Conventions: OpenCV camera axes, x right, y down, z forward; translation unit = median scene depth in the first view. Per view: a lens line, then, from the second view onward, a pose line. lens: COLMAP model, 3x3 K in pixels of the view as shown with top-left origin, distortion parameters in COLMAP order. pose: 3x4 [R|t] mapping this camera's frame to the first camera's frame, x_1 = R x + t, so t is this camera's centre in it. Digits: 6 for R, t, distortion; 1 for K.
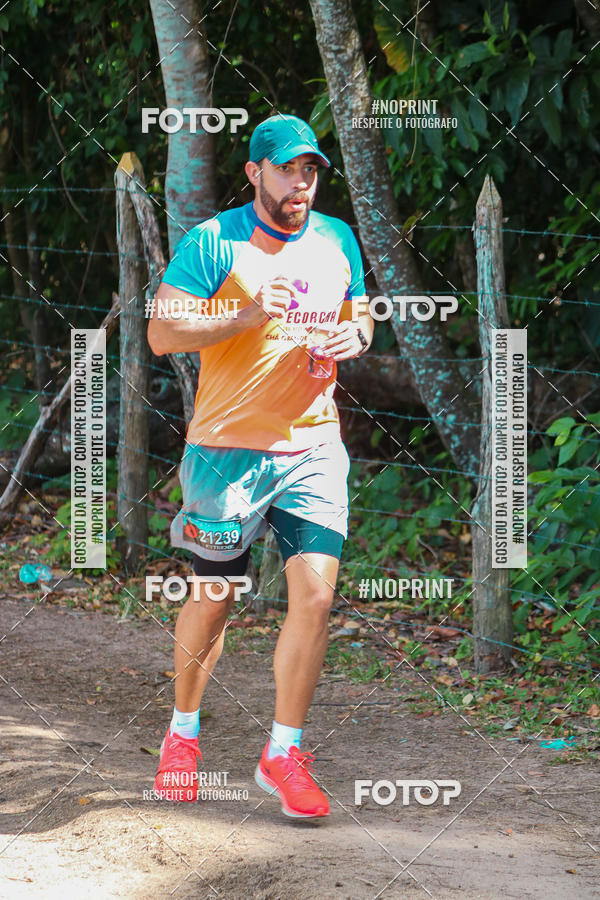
lens RADIAL K [[4583.6, 0, 286.3], [0, 4583.6, 503.9], [0, 0, 1]] dist [0.599473, 0.475687]
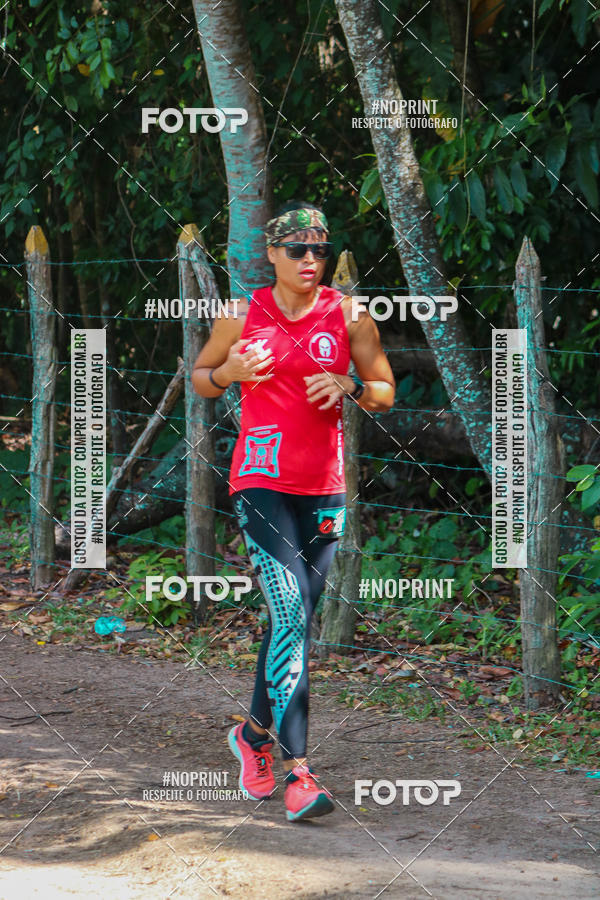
lens RADIAL K [[4848.1, 0, 326.6], [0, 4848.1, 508.4], [0, 0, 1]] dist [0.632576, 2.219410]
pose [[0.999141, -0.024771, -0.033230, 0.032924], [0.024261, 0.999583, -0.015661, 0.006979], [0.033604, 0.014841, 0.999325, -0.112055]]
